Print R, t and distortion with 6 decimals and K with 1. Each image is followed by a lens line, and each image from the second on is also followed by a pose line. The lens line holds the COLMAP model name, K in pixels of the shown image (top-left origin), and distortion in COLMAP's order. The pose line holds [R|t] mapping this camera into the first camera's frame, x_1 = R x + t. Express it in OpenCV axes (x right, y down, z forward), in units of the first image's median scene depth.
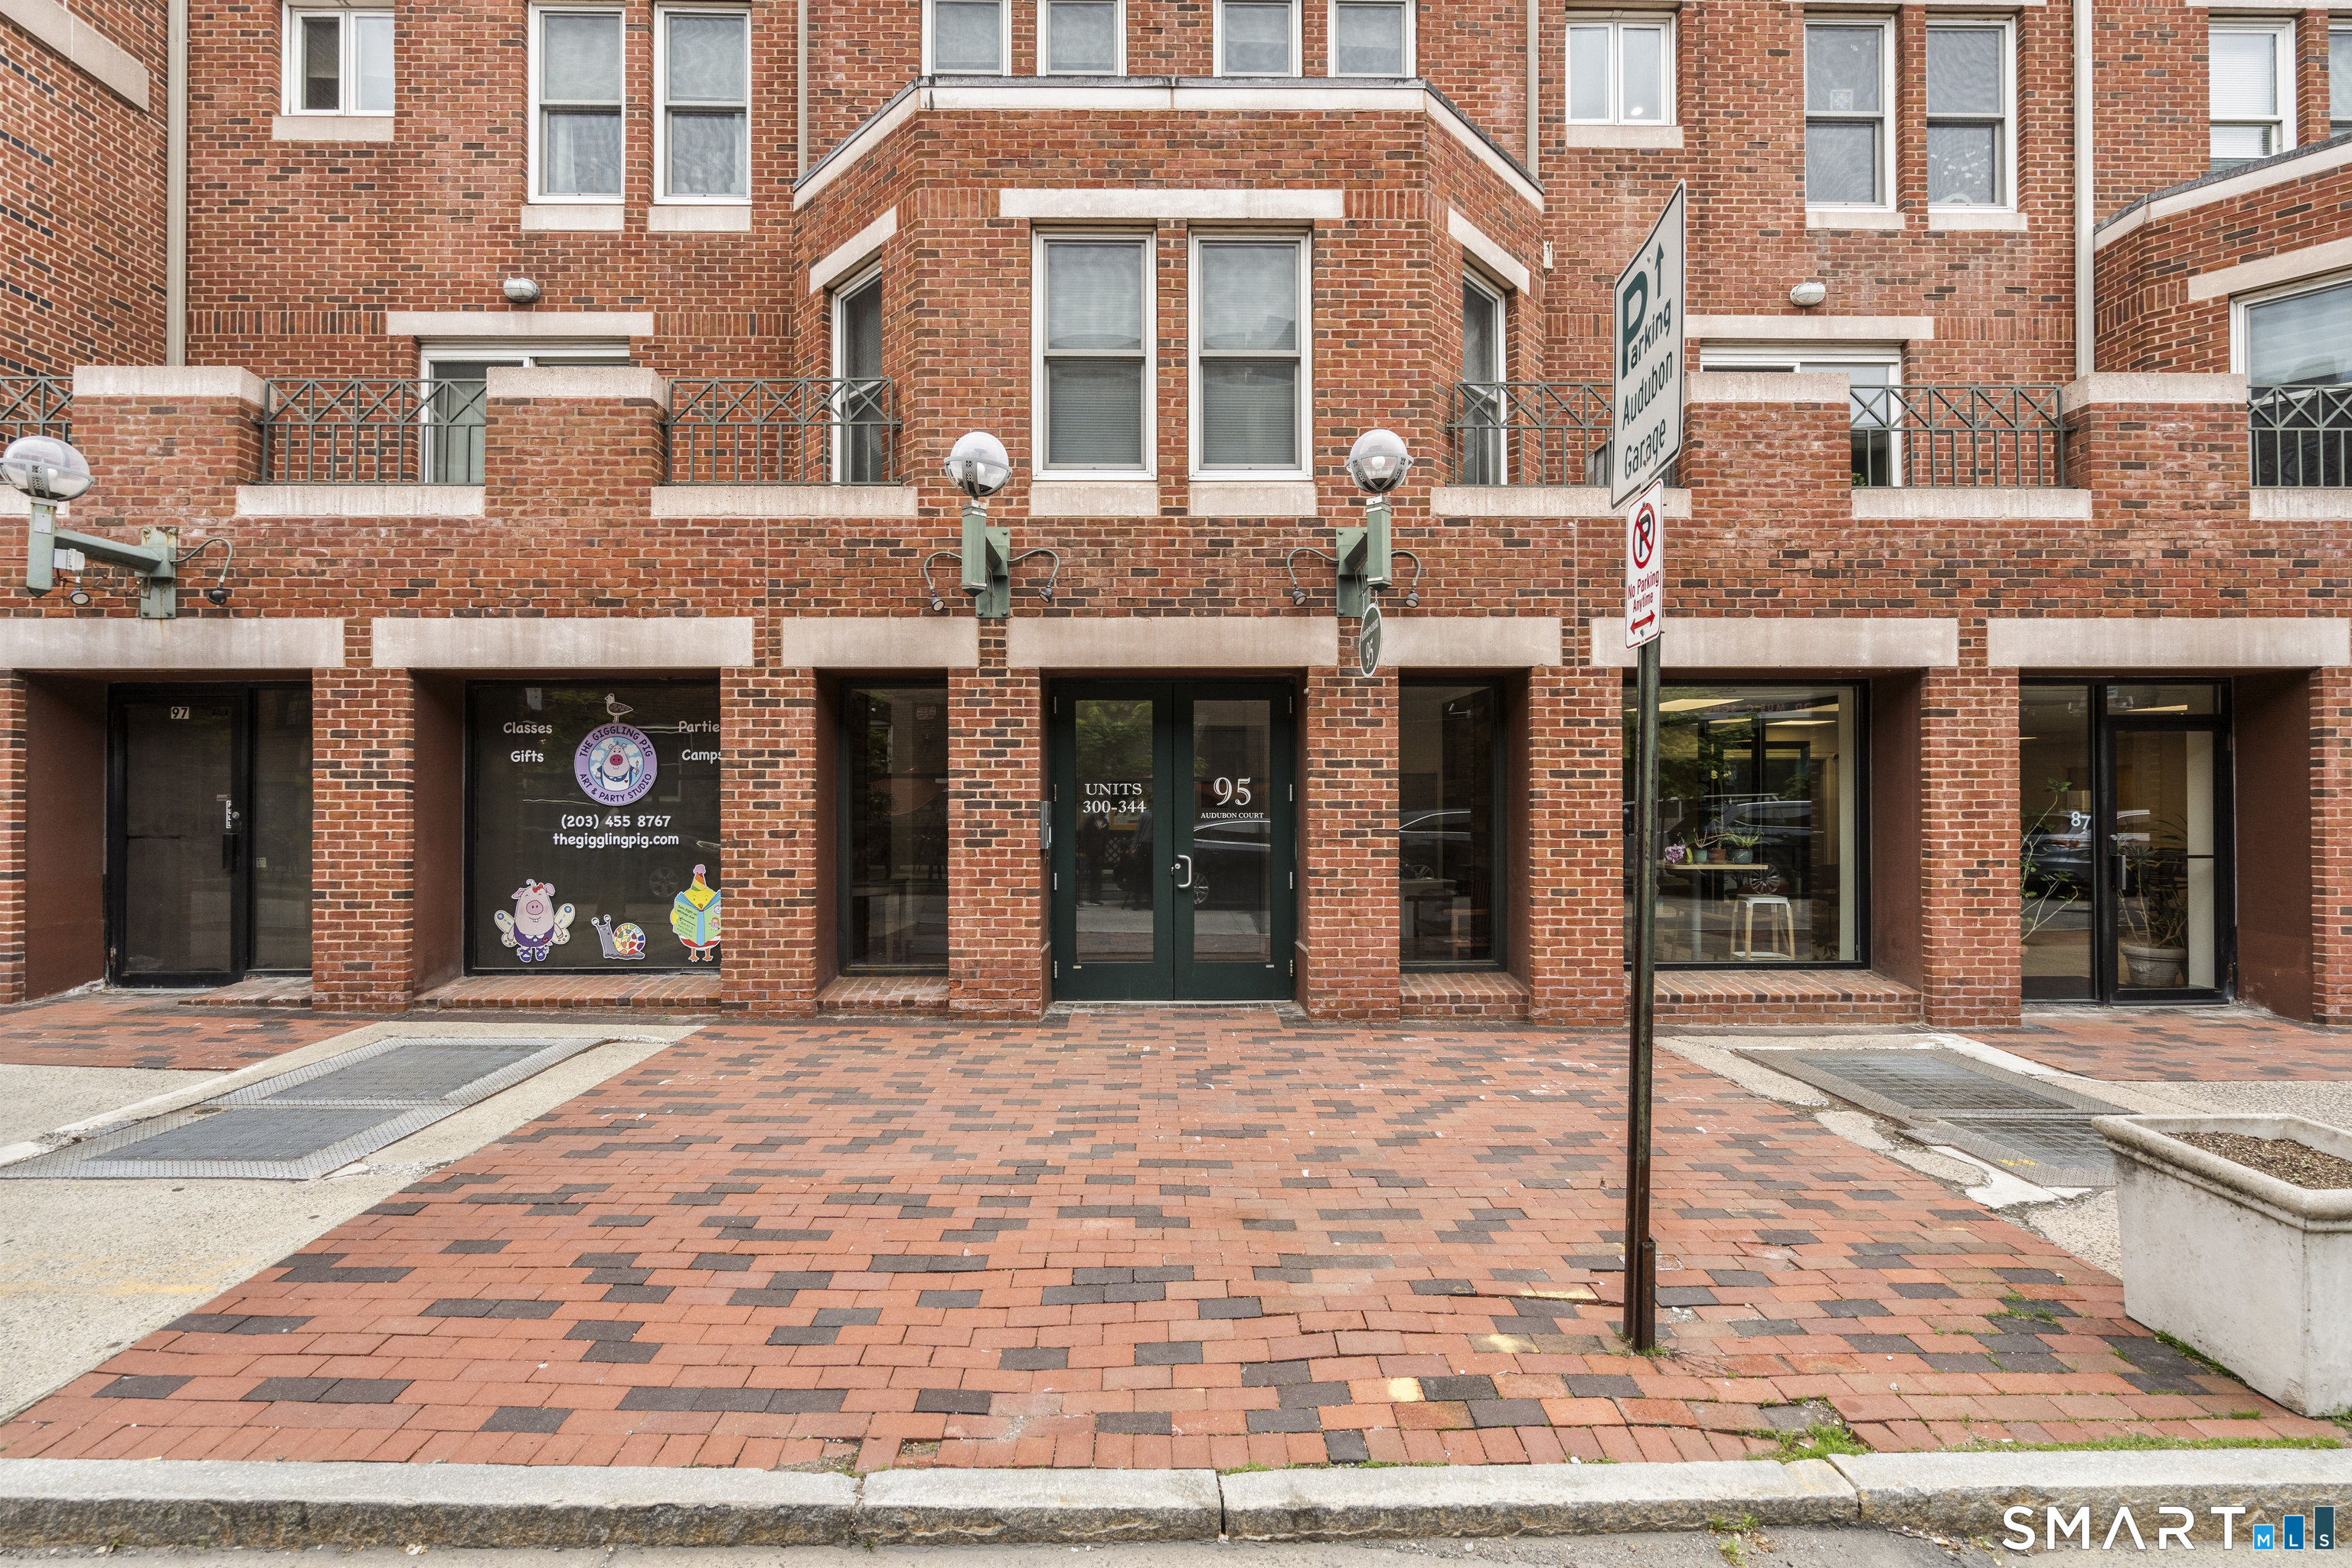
lens RADIAL K [[1058.1, 0, 1171.3], [0, 1058.1, 784.9], [0, 0, 1]] dist [-0.001170, 0.000921]
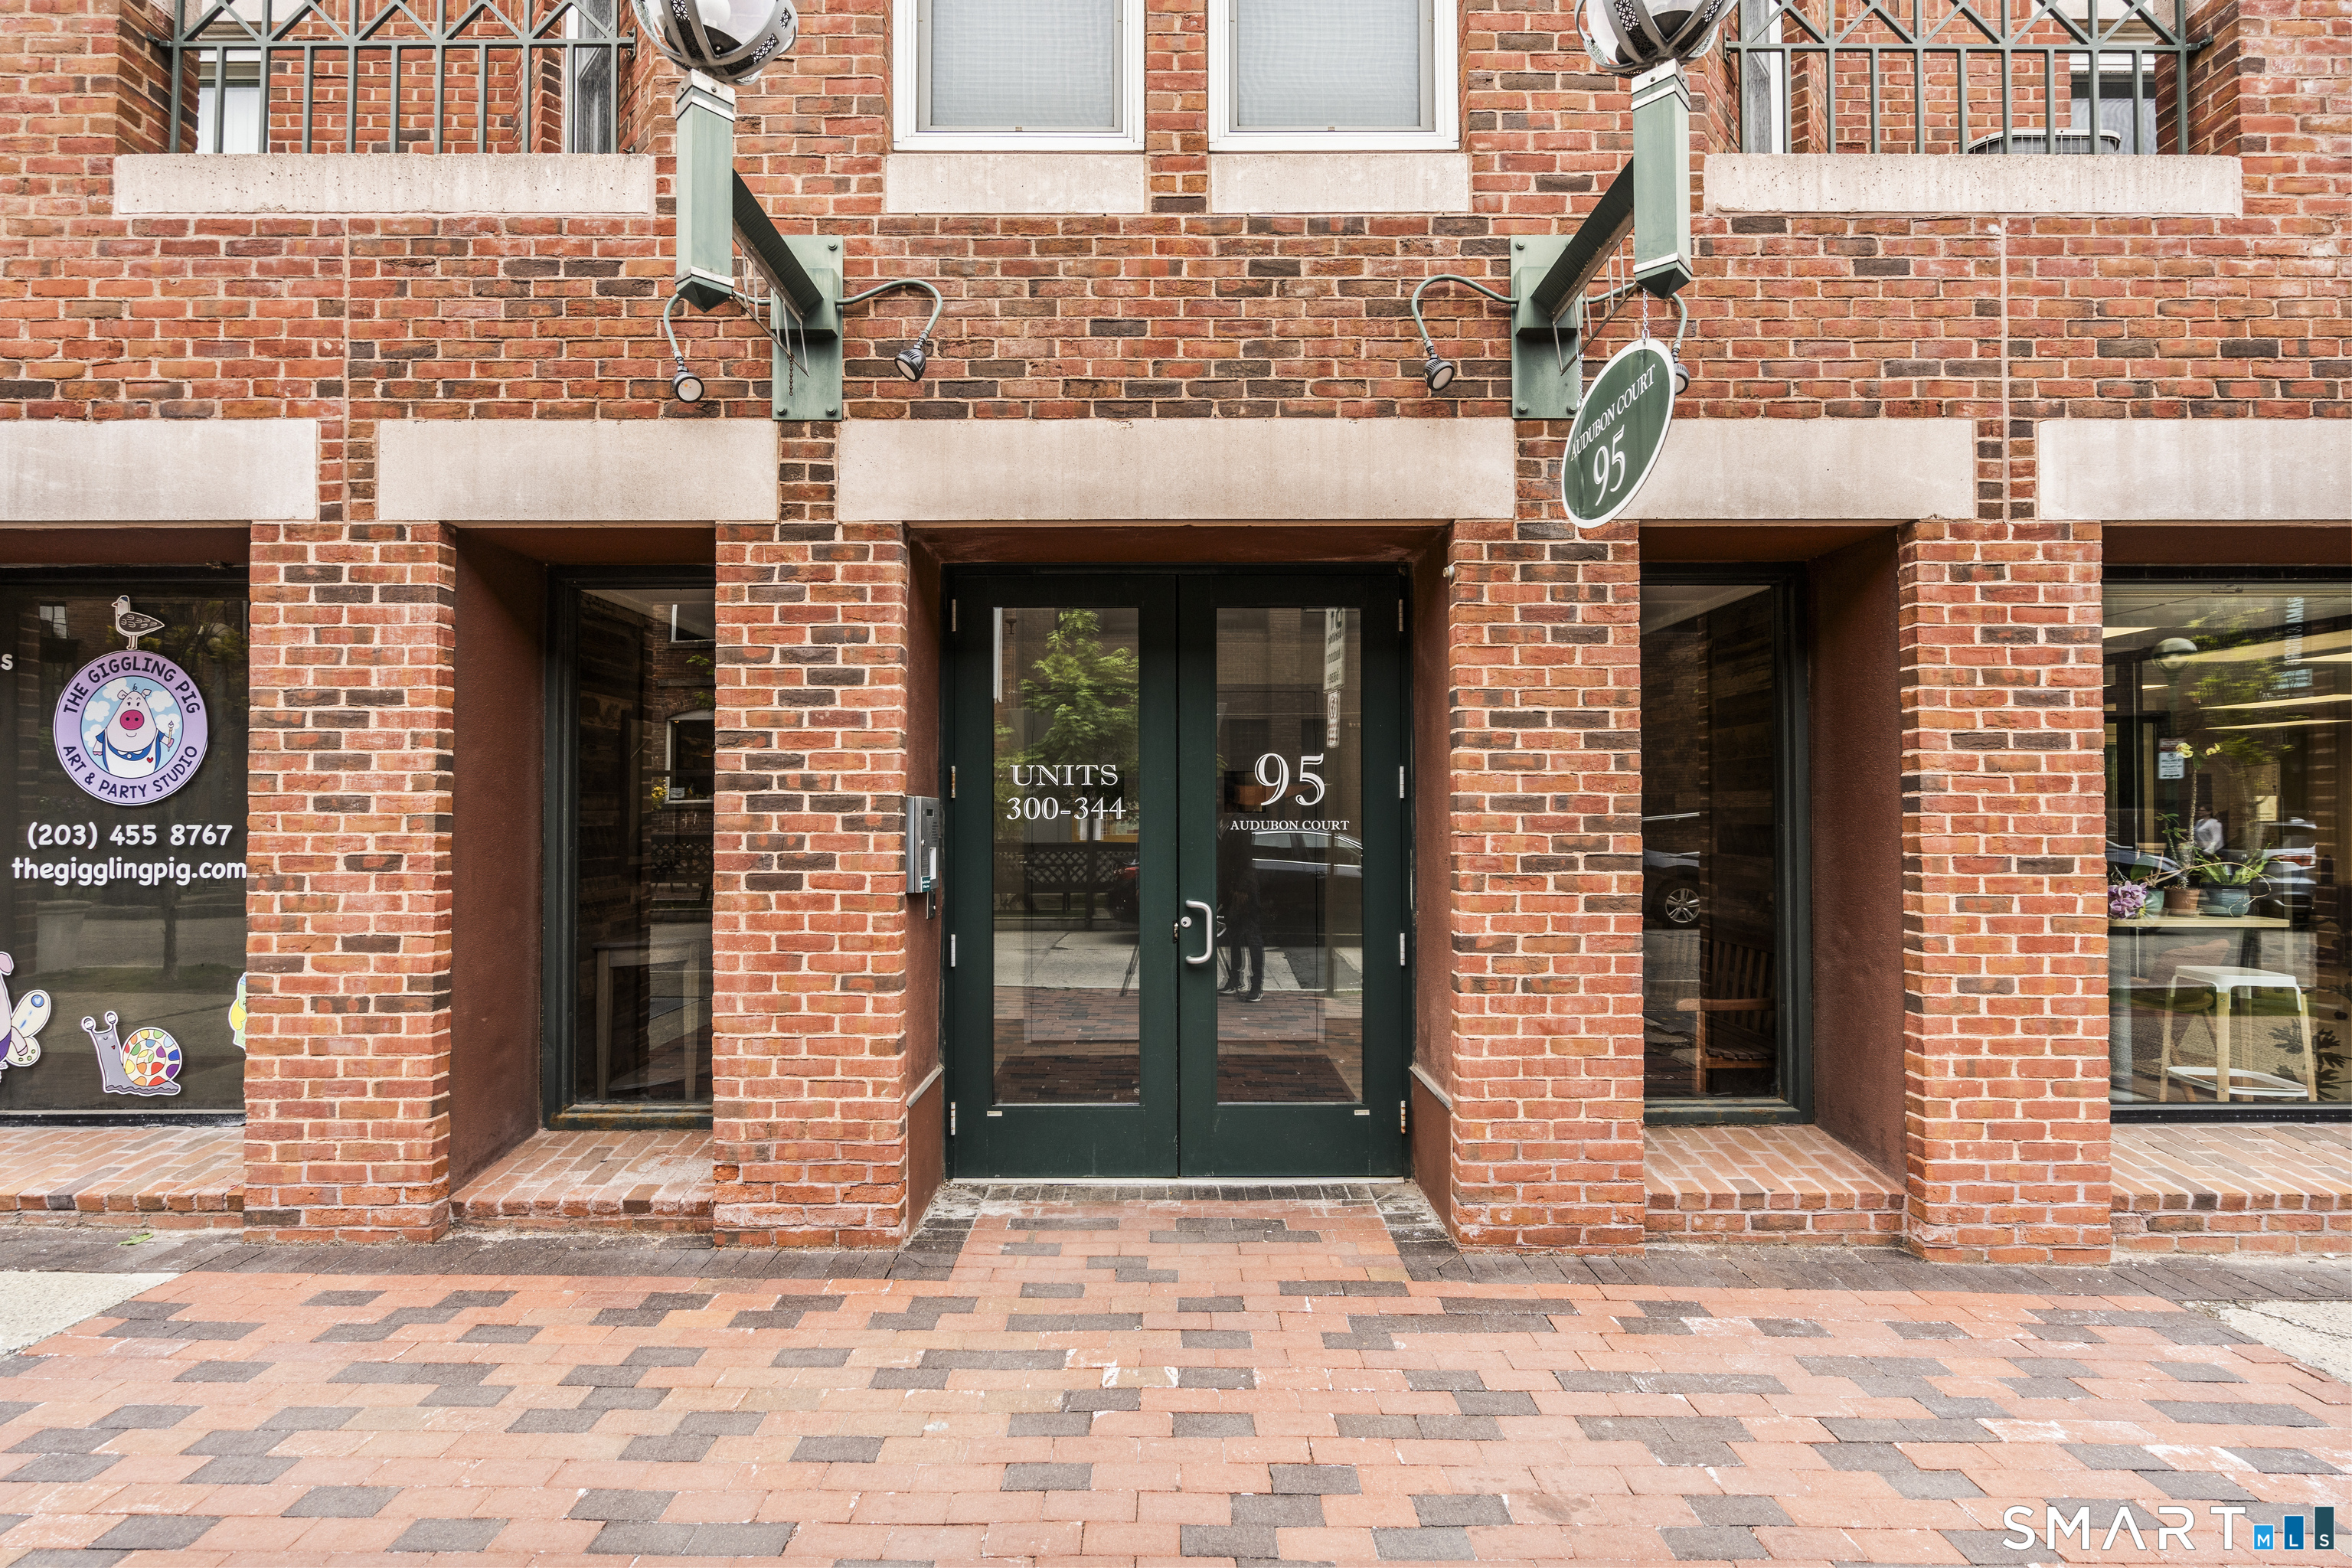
lens RADIAL K [[1058.1, 0, 1168.0], [0, 1058.1, 791.4], [0, 0, 1]] dist [-0.001170, 0.000921]
pose [[0.999870, 0.000748, -0.016098, 0.005799], [-0.000769, 0.999999, -0.001269, 0.013748], [0.016097, 0.001281, 0.999870, 0.510931]]
